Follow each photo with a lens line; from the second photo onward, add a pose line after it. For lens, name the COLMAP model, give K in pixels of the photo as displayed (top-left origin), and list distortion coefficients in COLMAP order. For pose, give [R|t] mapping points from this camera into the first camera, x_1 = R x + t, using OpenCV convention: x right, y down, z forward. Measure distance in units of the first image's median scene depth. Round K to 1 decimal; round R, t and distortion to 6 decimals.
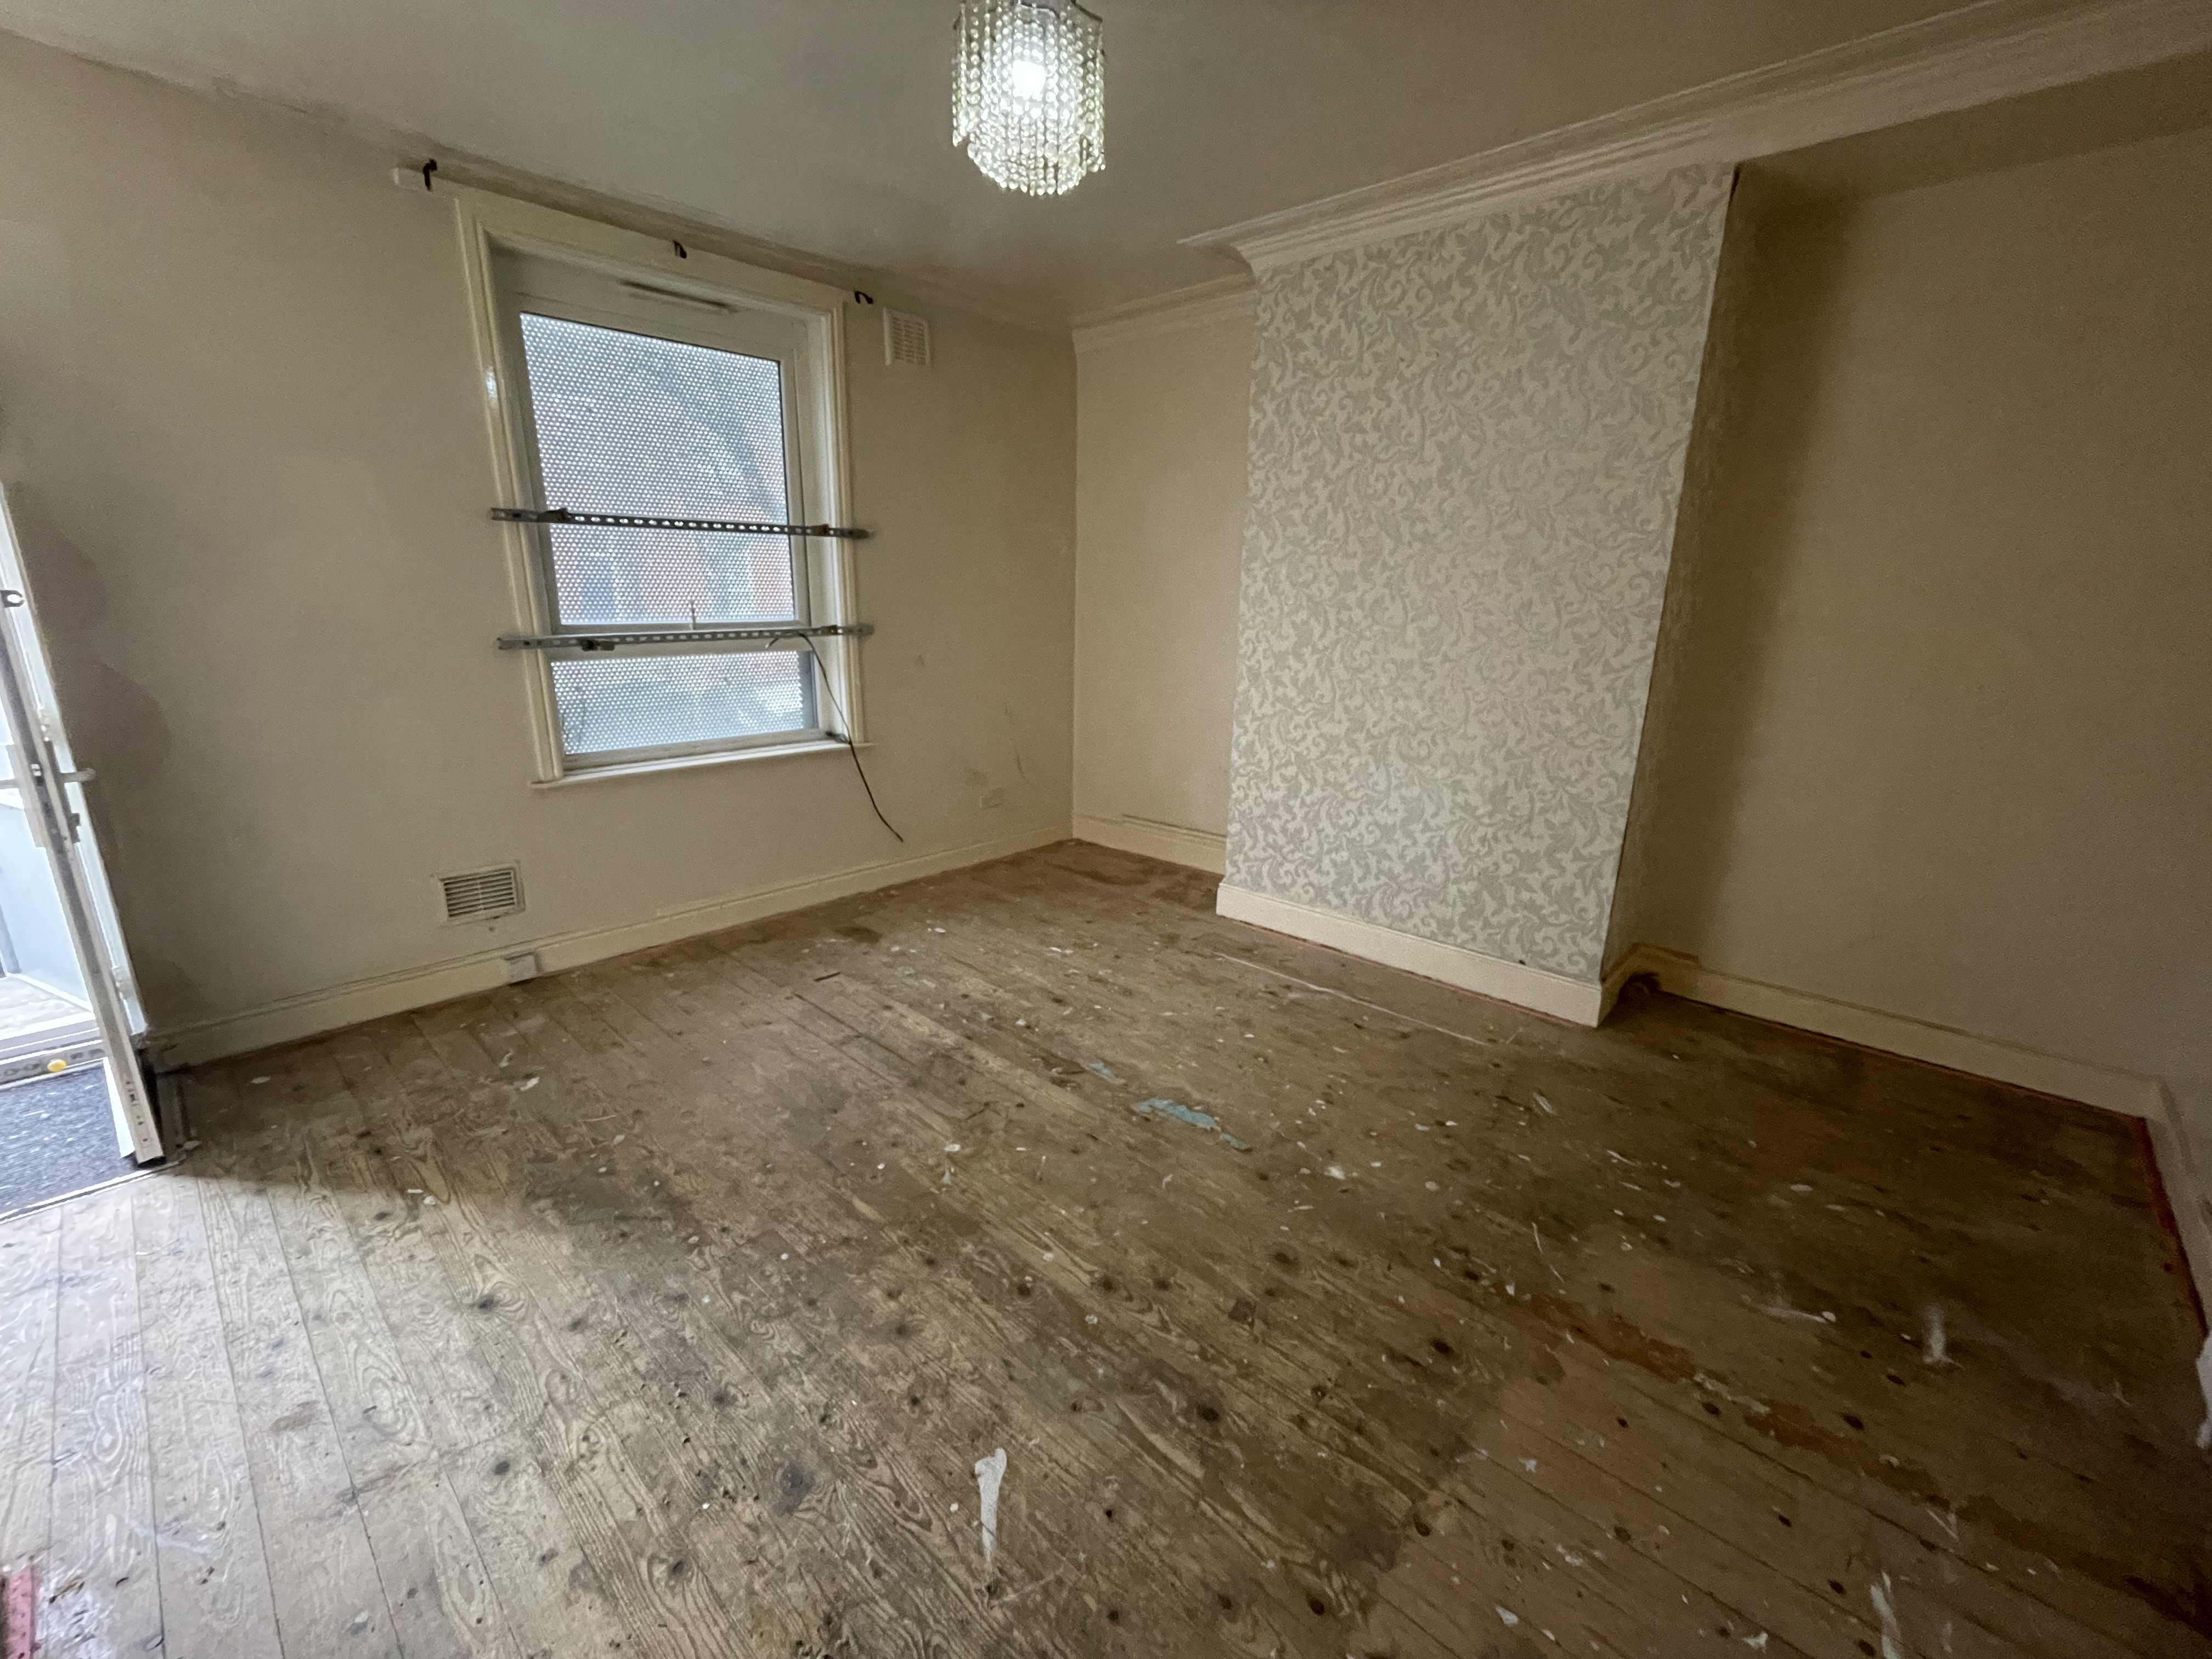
lens RADIAL K [[900.2, 0, 1103.5], [0, 900.2, 825.6], [0, 0, 1]] dist [-0.002185, -0.000196]
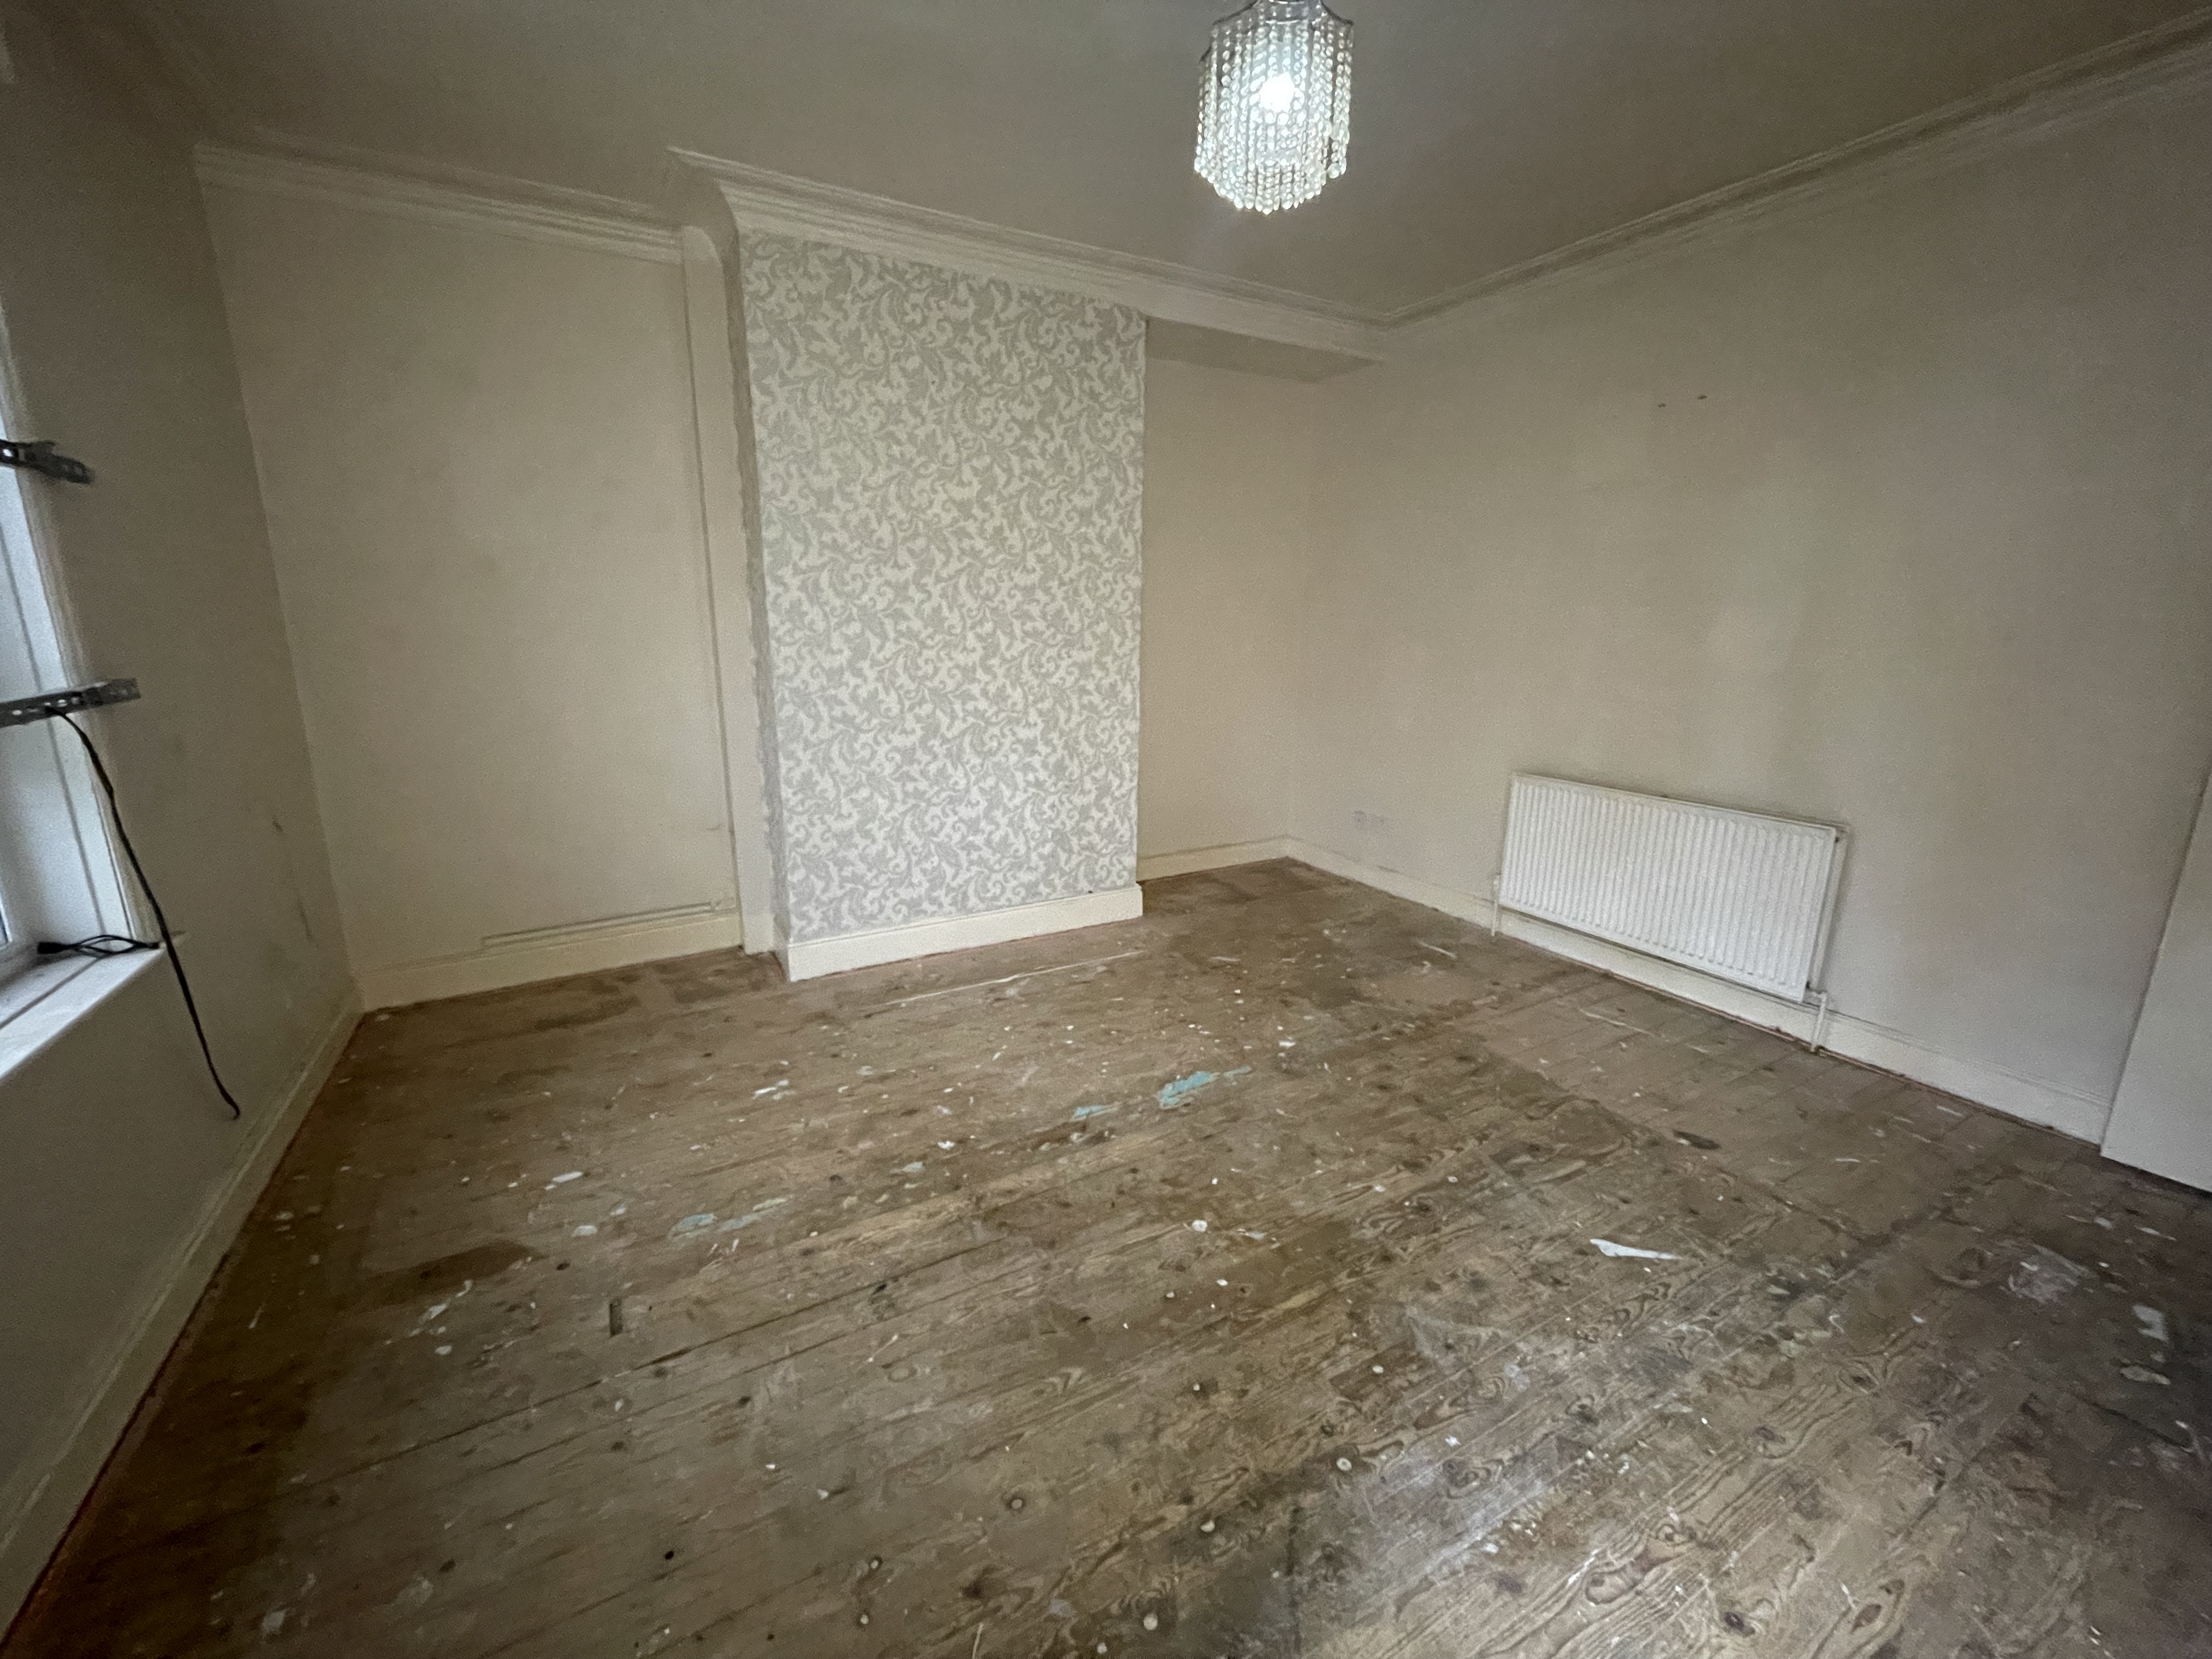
lens RADIAL K [[900.2, 0, 1103.8], [0, 900.2, 826.1], [0, 0, 1]] dist [-0.002185, -0.000196]
pose [[0.310282, -0.233665, 0.921480, -0.723046], [0.242667, 0.956677, 0.160879, -0.145884], [-0.919150, 0.173695, 0.353543, 0.550155]]
